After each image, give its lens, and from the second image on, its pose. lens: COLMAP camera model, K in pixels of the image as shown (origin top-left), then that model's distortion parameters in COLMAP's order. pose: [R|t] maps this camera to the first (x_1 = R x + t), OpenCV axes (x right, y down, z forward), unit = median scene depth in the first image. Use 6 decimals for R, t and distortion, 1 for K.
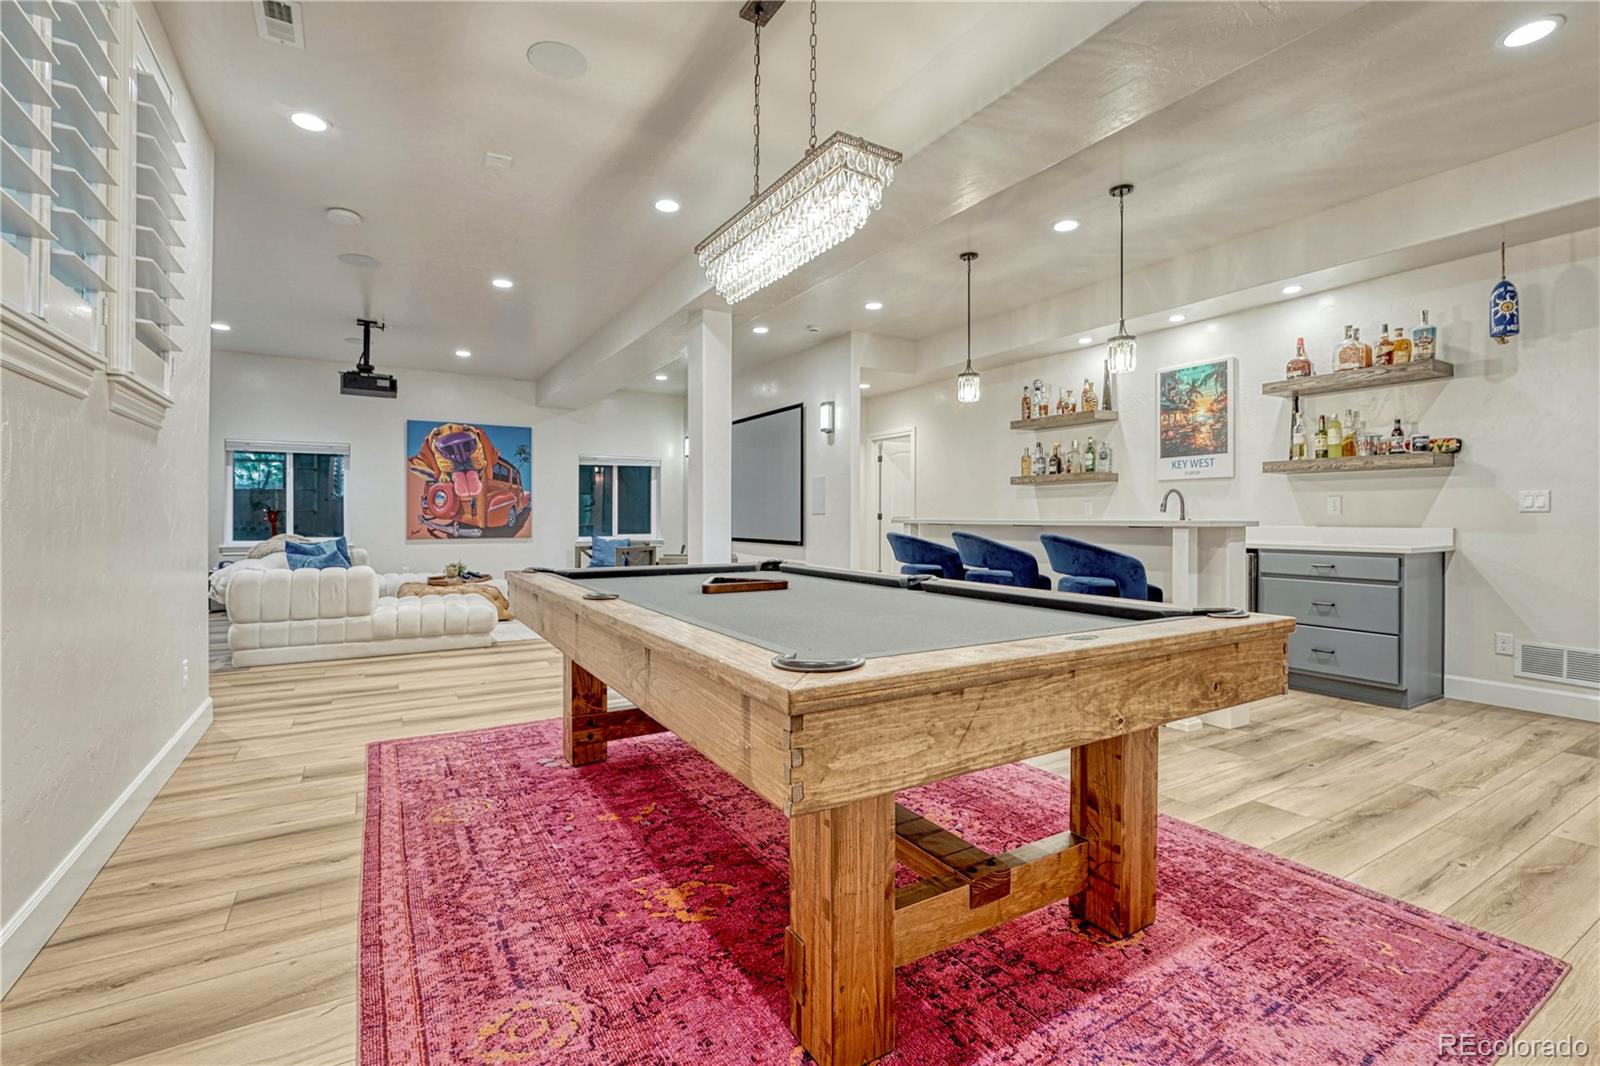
lens RADIAL K [[702.6, 0, 800.0], [0, 702.6, 533.0], [0, 0, 1]] dist [-0.009151, 0.000315]
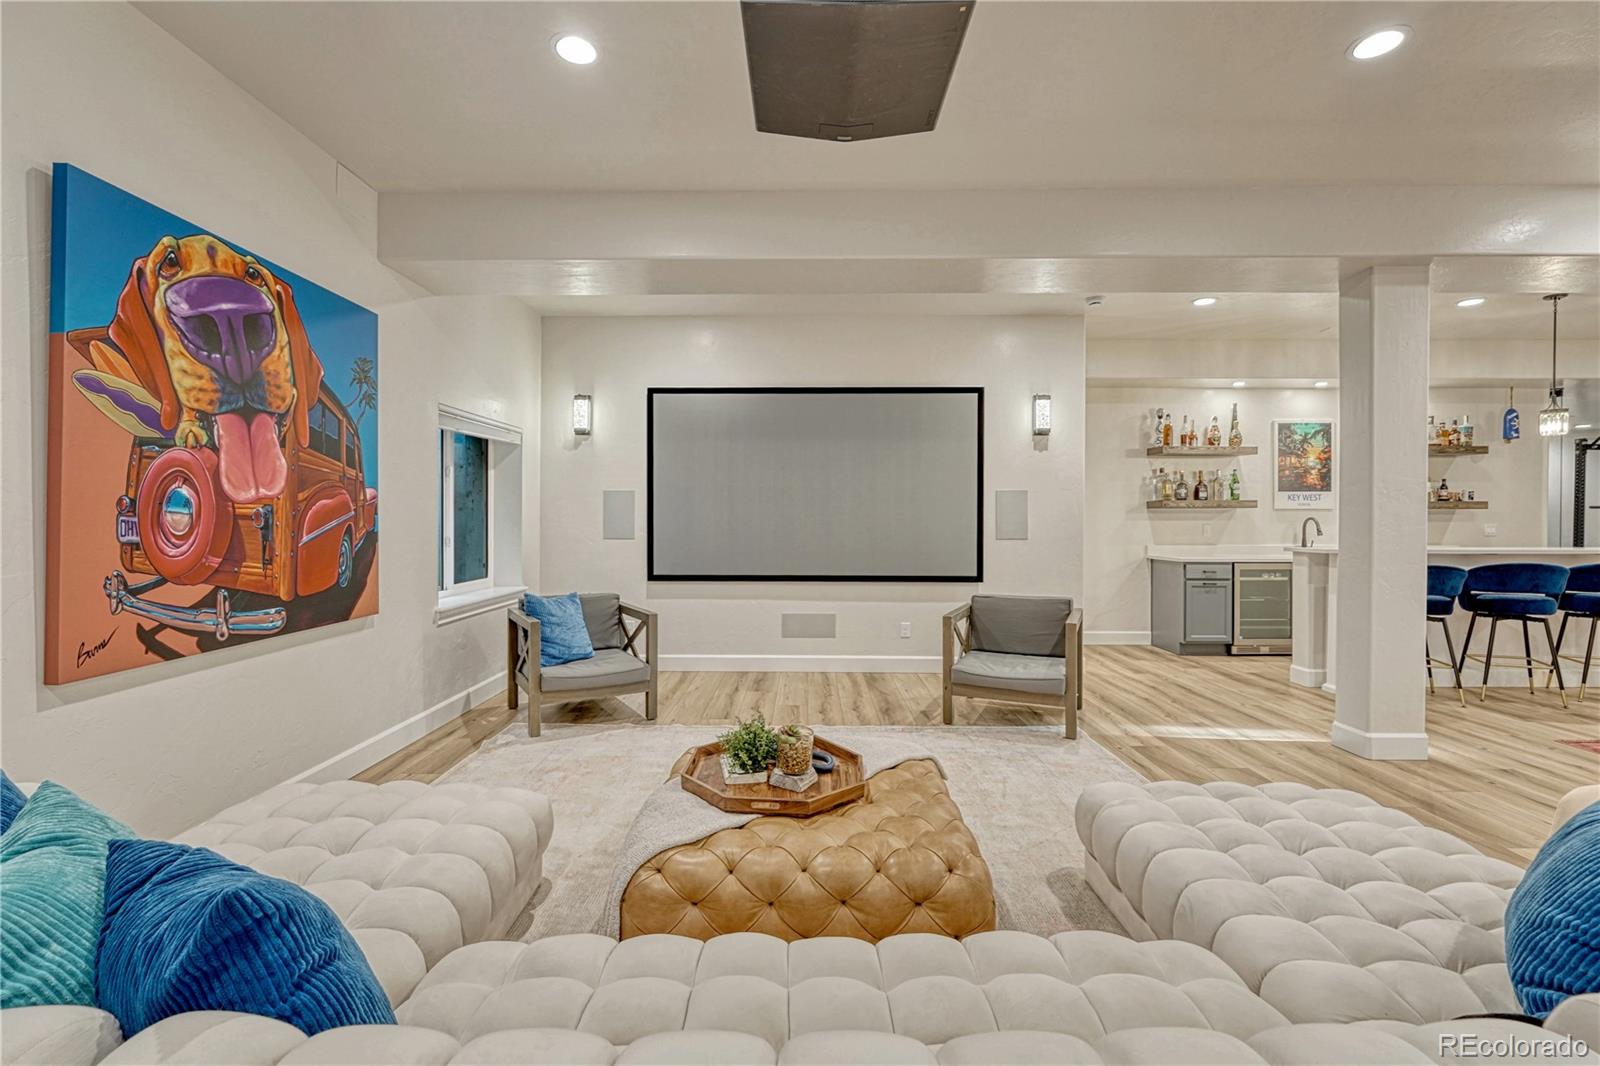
lens RADIAL K [[681.5, 0, 800.0], [0, 681.5, 533.0], [0, 0, 1]] dist [-0.005506, -0.000185]
pose [[0.538765, -0.019227, 0.842236, -1.008702], [0.018408, 0.999770, 0.011048, -0.063671], [-0.842255, 0.009551, 0.538995, 1.107740]]
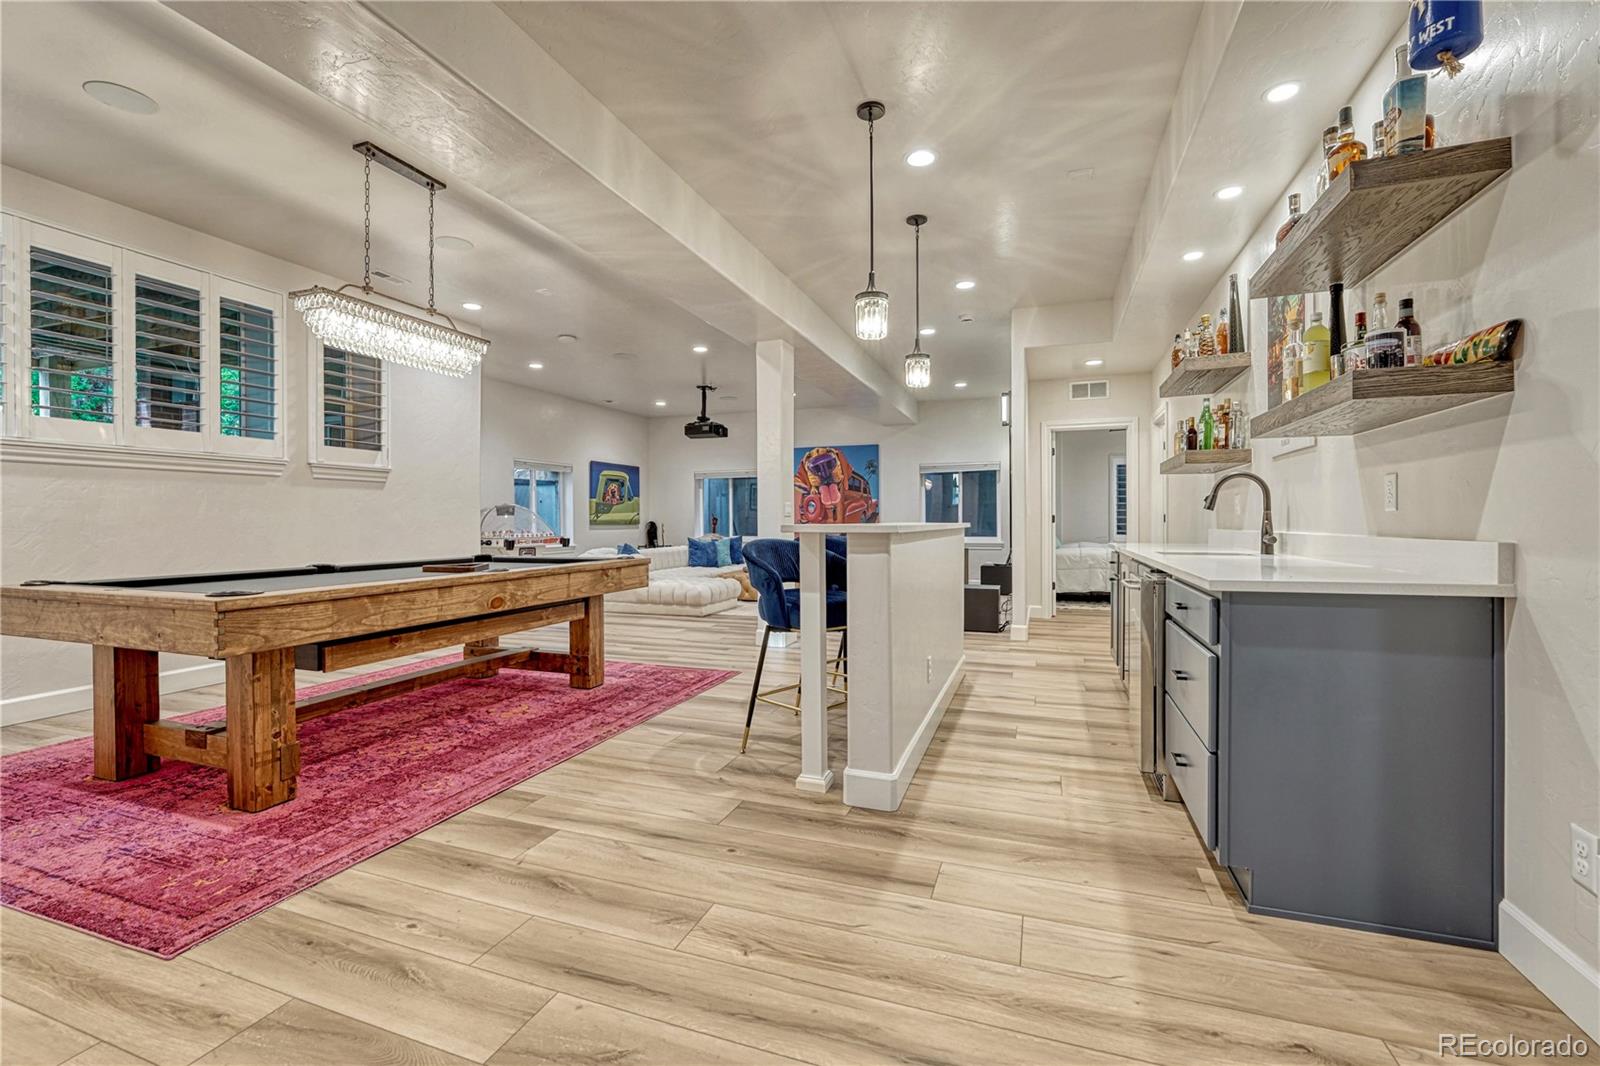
lens RADIAL K [[681.5, 0, 800.0], [0, 681.5, 533.0], [0, 0, 1]] dist [-0.005506, -0.000185]
pose [[0.629004, 0.009883, -0.777340, 0.746632], [-0.012431, 0.999919, 0.002655, -0.006862], [0.777303, 0.007993, 0.629076, 0.329764]]
